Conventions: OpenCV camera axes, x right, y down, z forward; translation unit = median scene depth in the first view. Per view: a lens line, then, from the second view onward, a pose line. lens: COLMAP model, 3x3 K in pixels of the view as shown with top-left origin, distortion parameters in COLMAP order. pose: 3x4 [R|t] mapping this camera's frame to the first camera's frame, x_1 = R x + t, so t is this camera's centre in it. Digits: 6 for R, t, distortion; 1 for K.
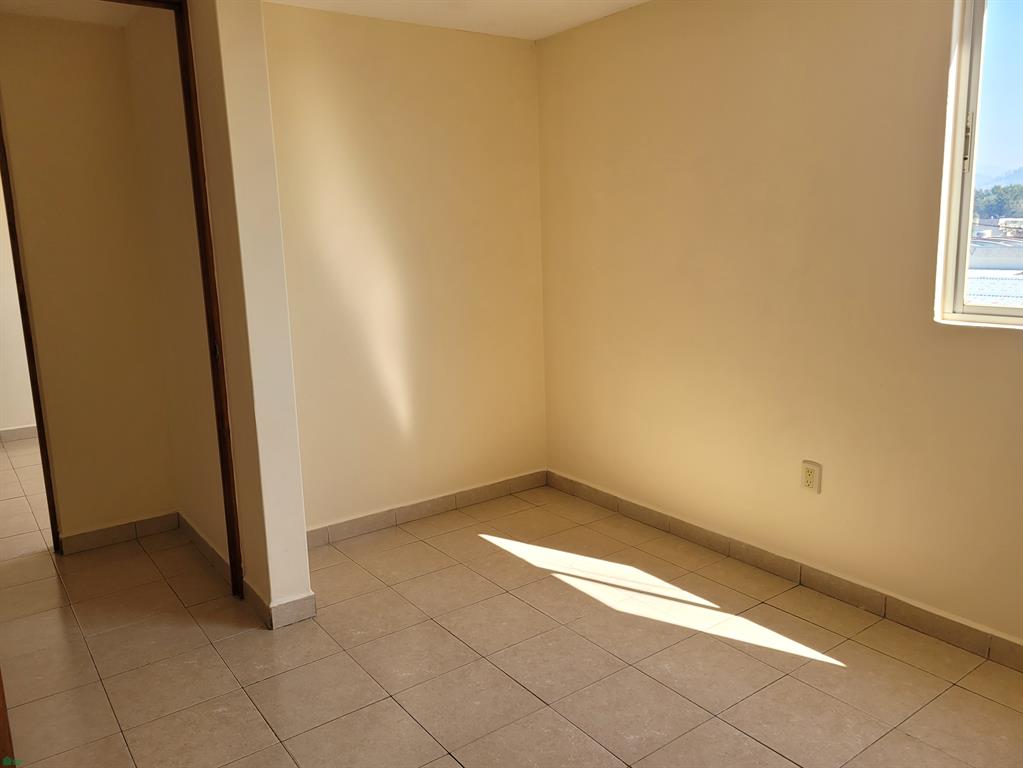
lens RADIAL K [[774.6, 0, 508.2], [0, 774.6, 381.6], [0, 0, 1]] dist [0.046308, -0.034042]
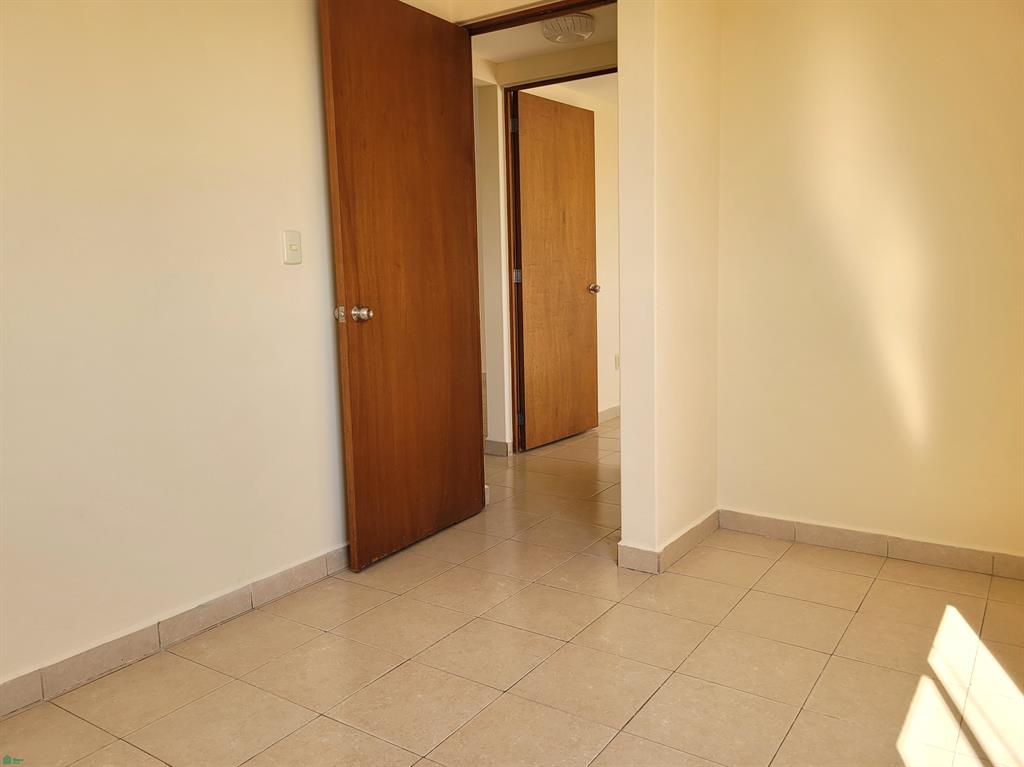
lens RADIAL K [[775.4, 0, 511.7], [0, 775.4, 385.0], [0, 0, 1]] dist [0.046308, -0.034042]
pose [[0.308587, 0.136667, -0.941327, 0.481361], [-0.158411, 0.983188, 0.090814, 0.000873], [0.937913, 0.121092, 0.325048, 0.378454]]
